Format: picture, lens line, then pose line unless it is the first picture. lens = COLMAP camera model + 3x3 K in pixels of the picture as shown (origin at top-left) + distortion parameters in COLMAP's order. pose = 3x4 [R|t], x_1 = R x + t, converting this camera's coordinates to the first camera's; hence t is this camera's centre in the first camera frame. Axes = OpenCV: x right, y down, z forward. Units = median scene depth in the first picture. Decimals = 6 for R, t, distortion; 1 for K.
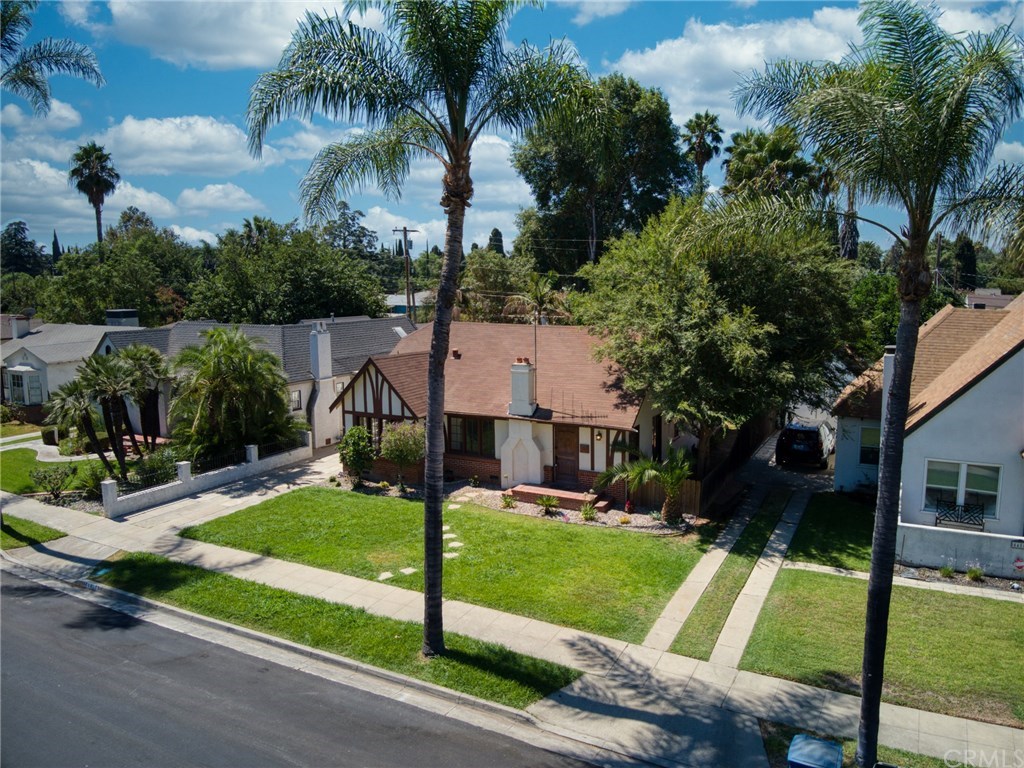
lens RADIAL K [[720.2, 0, 493.6], [0, 720.2, 381.0], [0, 0, 1]] dist [0.260987, -0.441785]
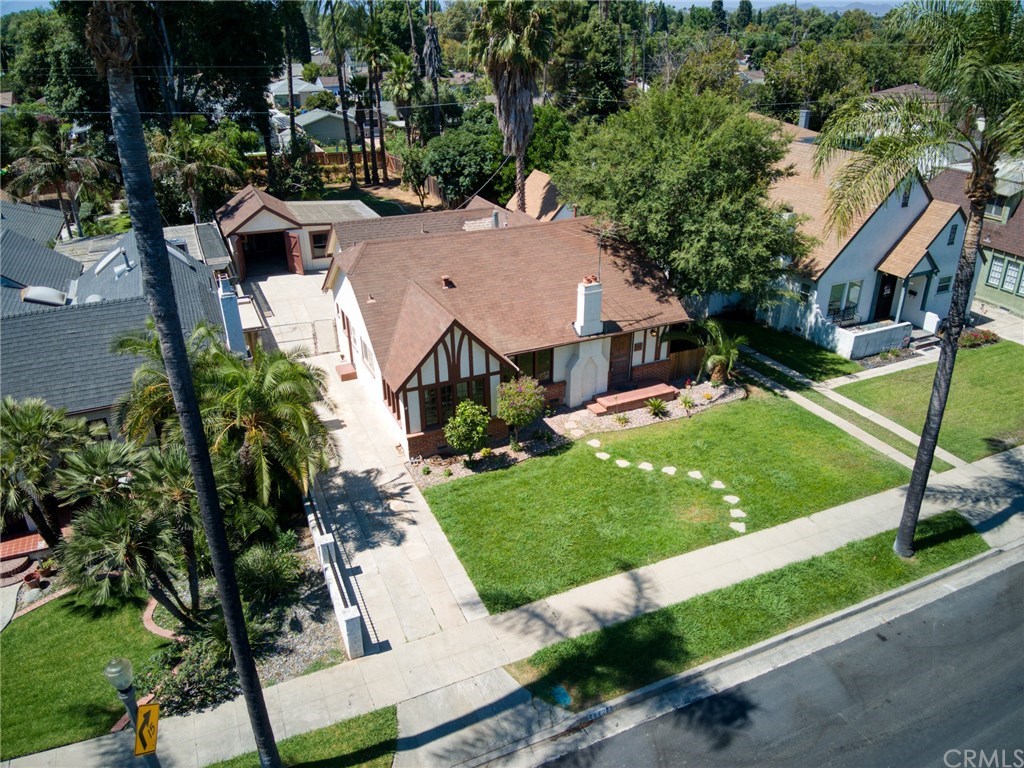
lens RADIAL K [[720.2, 0, 493.6], [0, 720.2, 381.0], [0, 0, 1]] dist [0.260987, -0.441785]
pose [[0.608692, -0.338787, 0.717439, -0.844955], [0.118235, 0.932886, 0.340211, -0.268279], [-0.784548, -0.122257, 0.607897, 0.522496]]
